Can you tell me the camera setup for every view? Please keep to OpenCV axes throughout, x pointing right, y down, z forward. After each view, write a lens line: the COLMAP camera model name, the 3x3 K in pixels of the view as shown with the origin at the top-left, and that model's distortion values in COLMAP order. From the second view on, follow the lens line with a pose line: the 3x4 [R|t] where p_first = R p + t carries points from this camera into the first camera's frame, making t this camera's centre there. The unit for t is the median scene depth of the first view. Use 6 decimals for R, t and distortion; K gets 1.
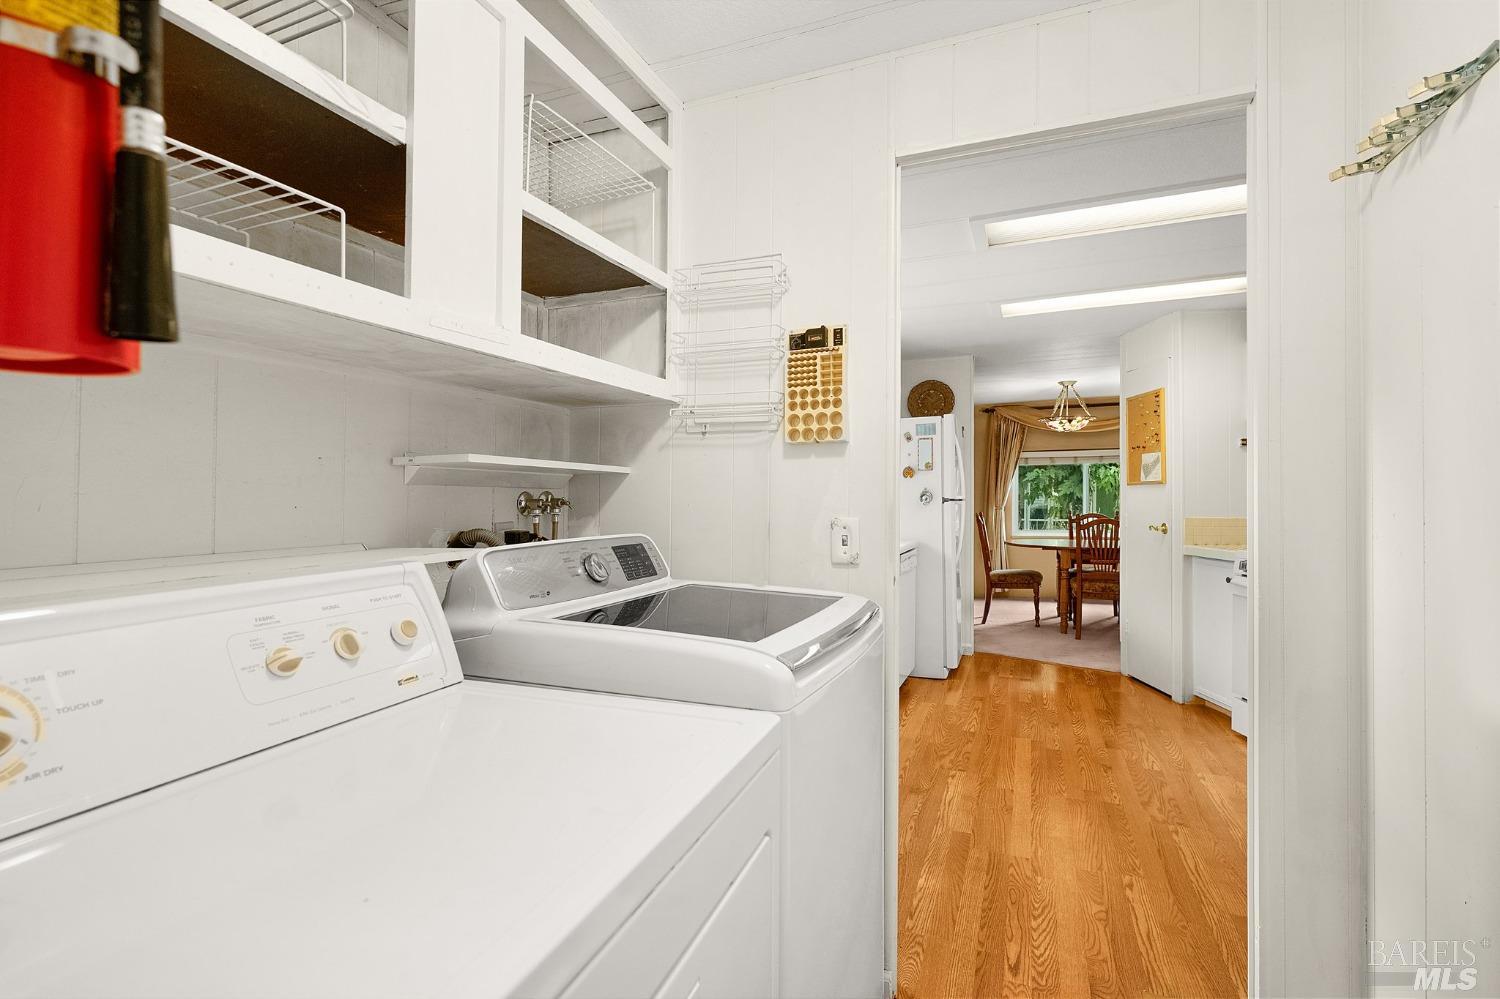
lens RADIAL K [[685.8, 0, 746.5], [0, 685.8, 499.1], [0, 0, 1]] dist [-0.000247, -0.000184]
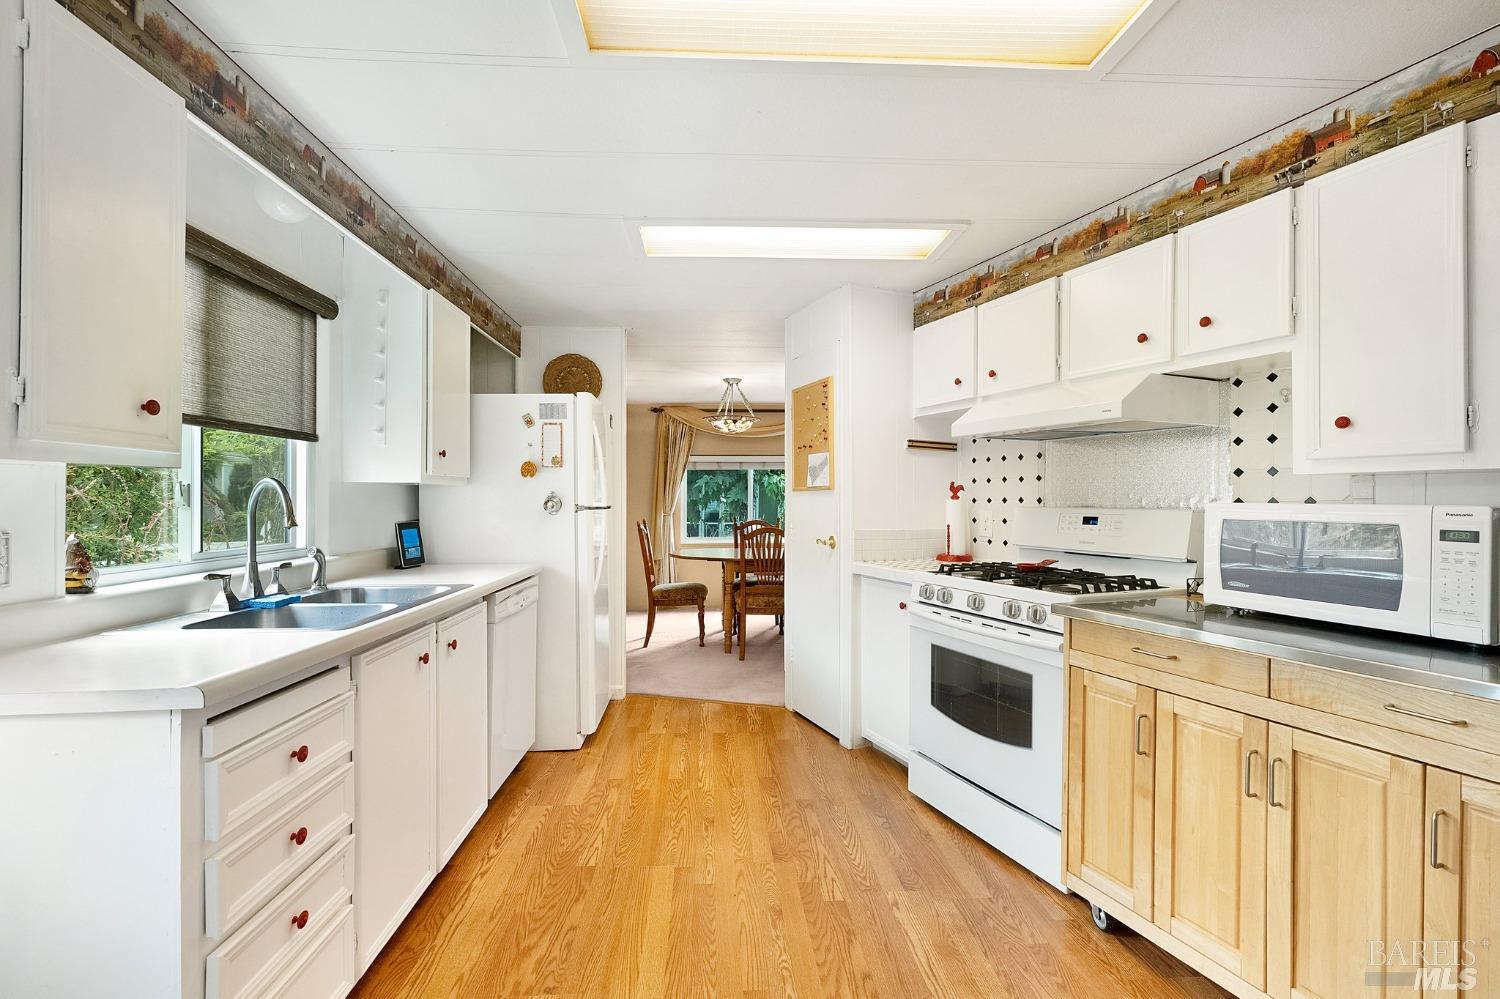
lens RADIAL K [[651.9, 0, 749.1], [0, 651.9, 503.6], [0, 0, 1]] dist [-0.000164, -0.000024]
pose [[0.897378, 0.003084, 0.441253, 0.105332], [-0.003106, 0.999995, -0.000674, -0.002622], [-0.441252, -0.000766, 0.897383, 0.210491]]
